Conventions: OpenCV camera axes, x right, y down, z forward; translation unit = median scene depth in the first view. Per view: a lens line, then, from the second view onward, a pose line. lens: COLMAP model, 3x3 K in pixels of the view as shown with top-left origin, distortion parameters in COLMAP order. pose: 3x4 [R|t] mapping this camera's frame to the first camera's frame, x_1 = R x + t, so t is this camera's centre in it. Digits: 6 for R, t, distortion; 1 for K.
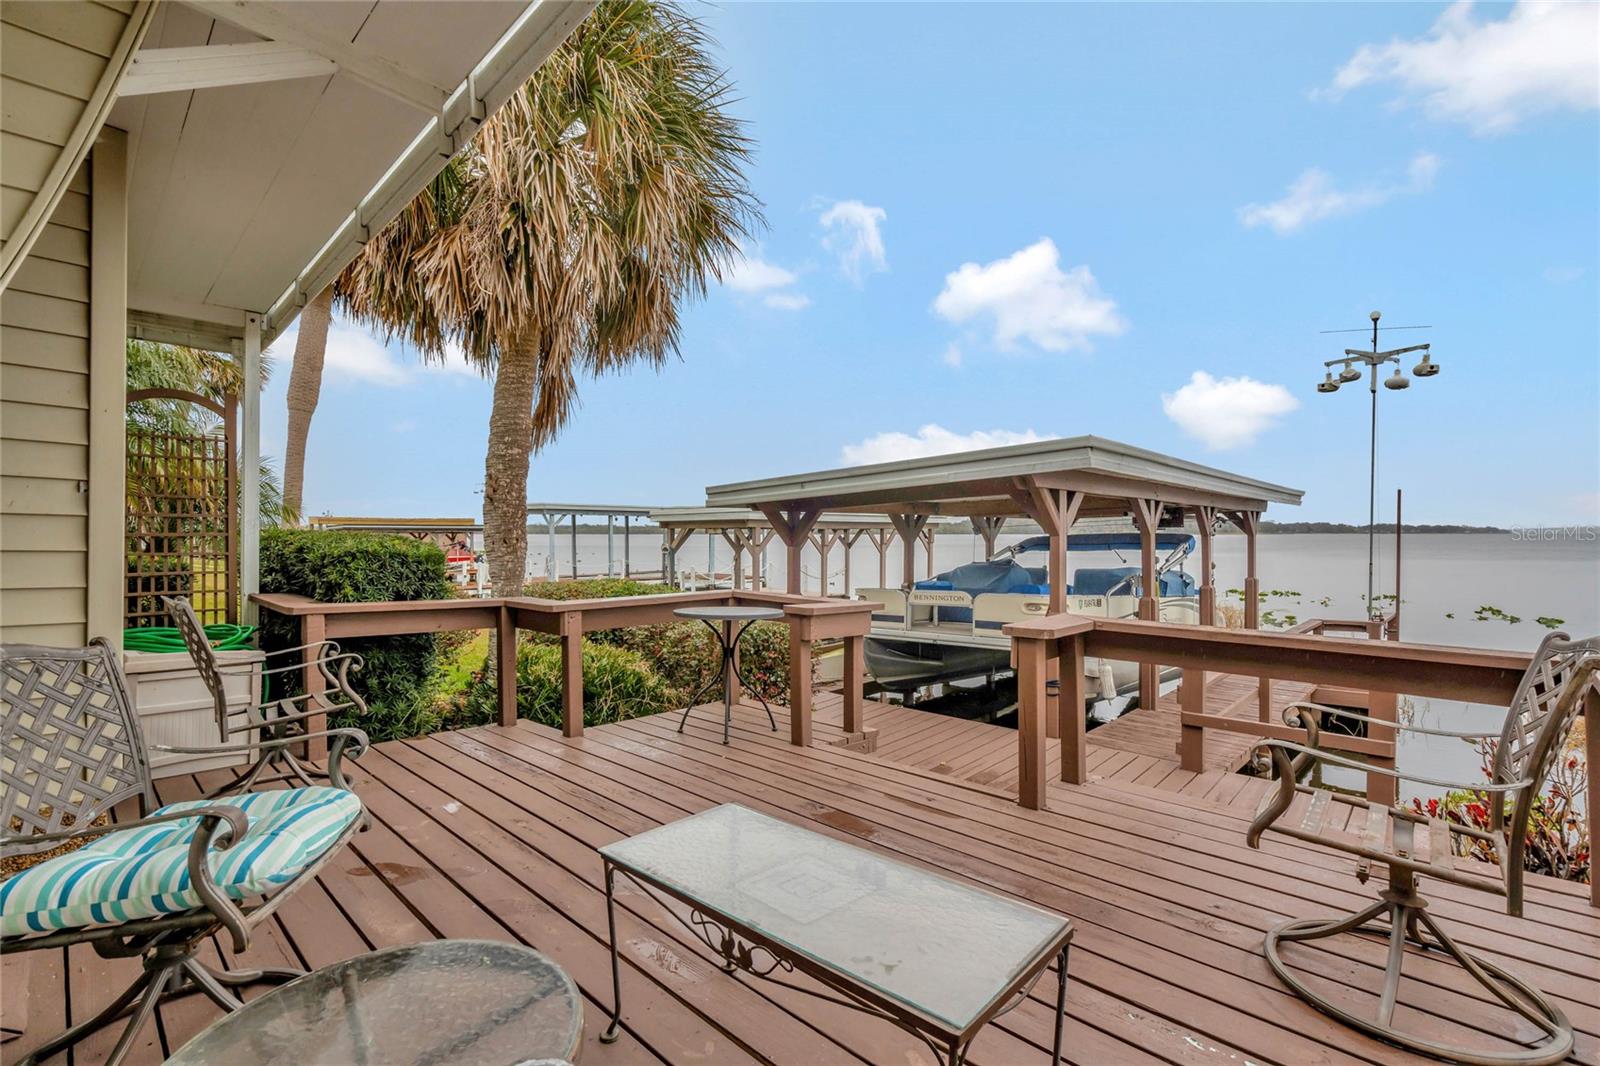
lens RADIAL K [[726.7, 0, 800.0], [0, 726.7, 533.0], [0, 0, 1]] dist [-0.000364, 0.000184]
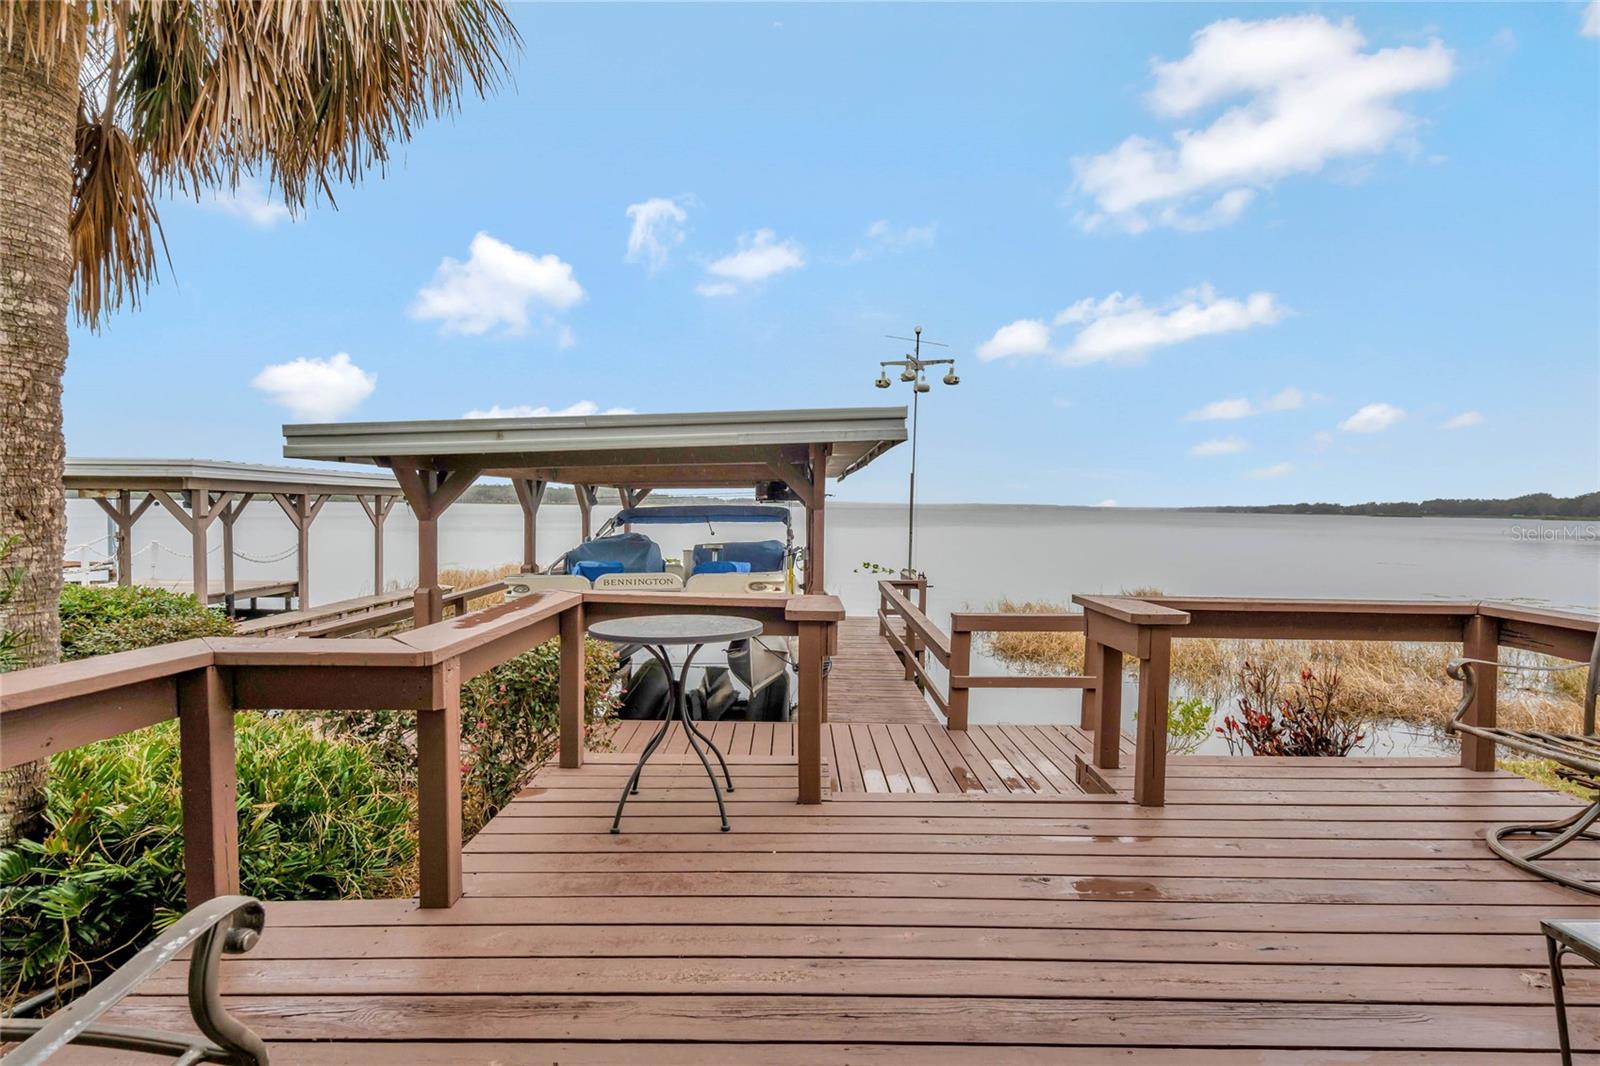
lens RADIAL K [[749.4, 0, 800.0], [0, 749.4, 533.0], [0, 0, 1]] dist [-0.001098, 0.000244]
pose [[0.722197, -0.014938, 0.691526, -0.252830], [-0.013575, 0.999268, 0.035763, 0.000133], [-0.691554, -0.035216, 0.721466, 0.237407]]
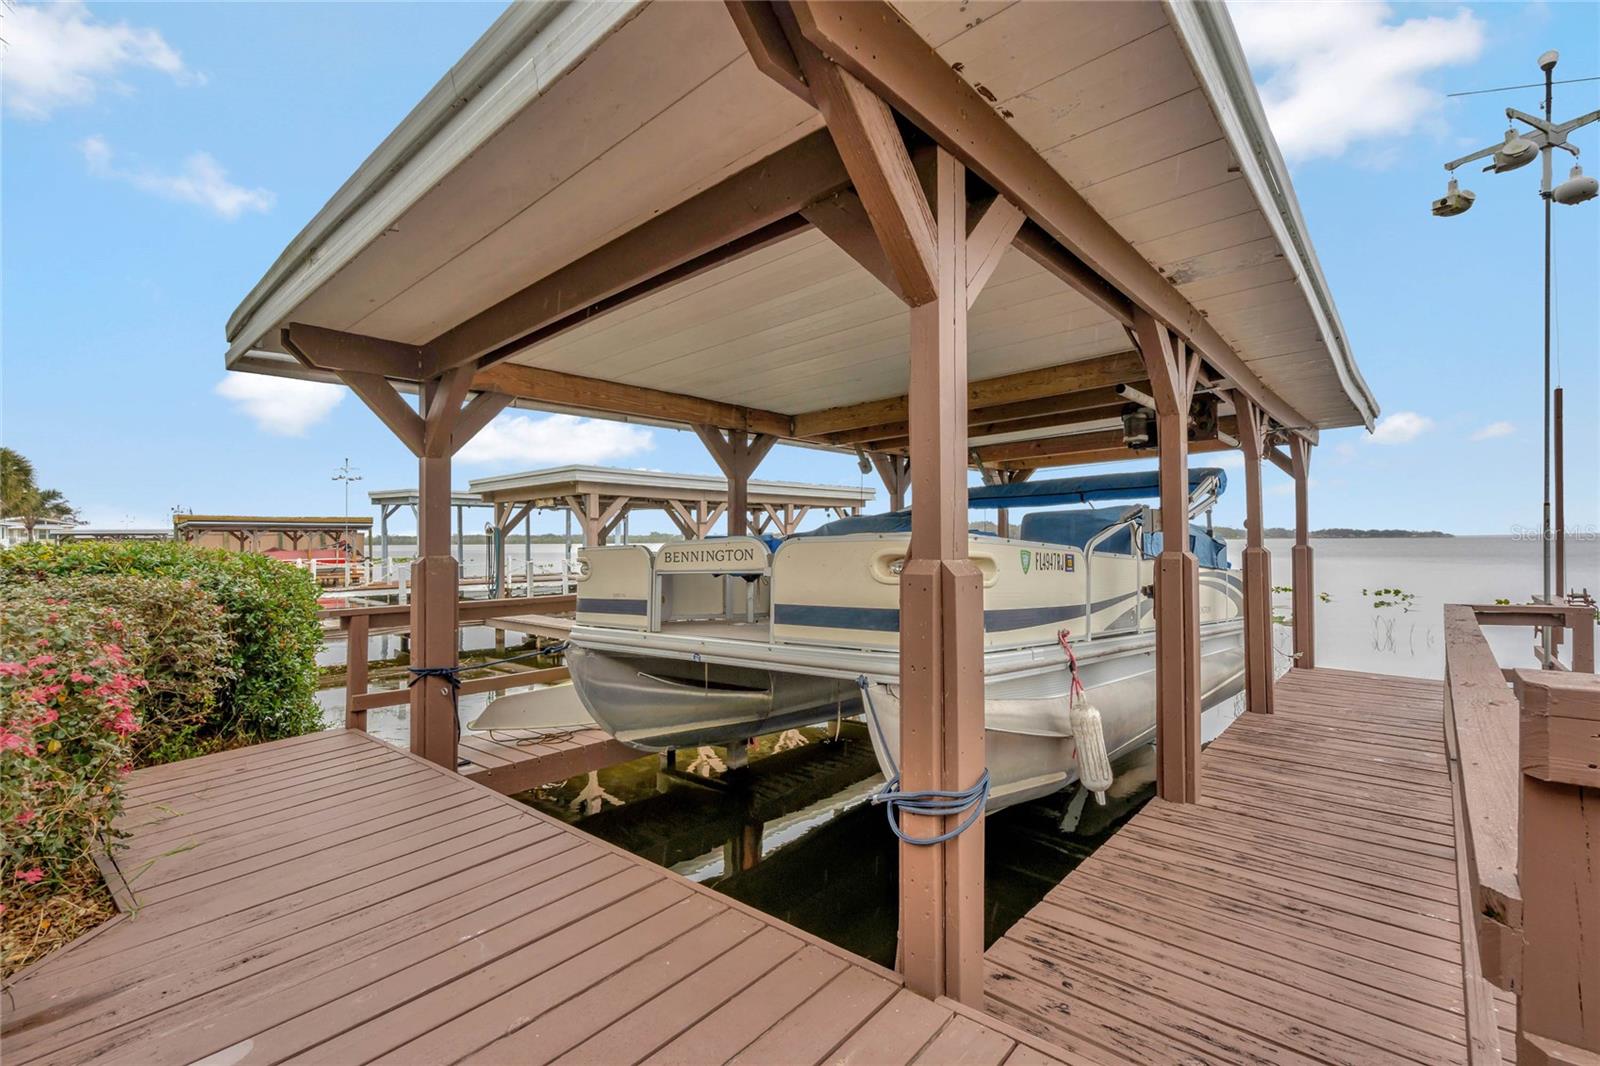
lens RADIAL K [[726.7, 0, 800.0], [0, 726.7, 533.0], [0, 0, 1]] dist [-0.000364, 0.000184]
pose [[0.999134, -0.006858, 0.041035, 0.210157], [0.007353, 0.999902, -0.011917, 0.074581], [-0.040949, 0.012209, 0.999087, 0.516805]]
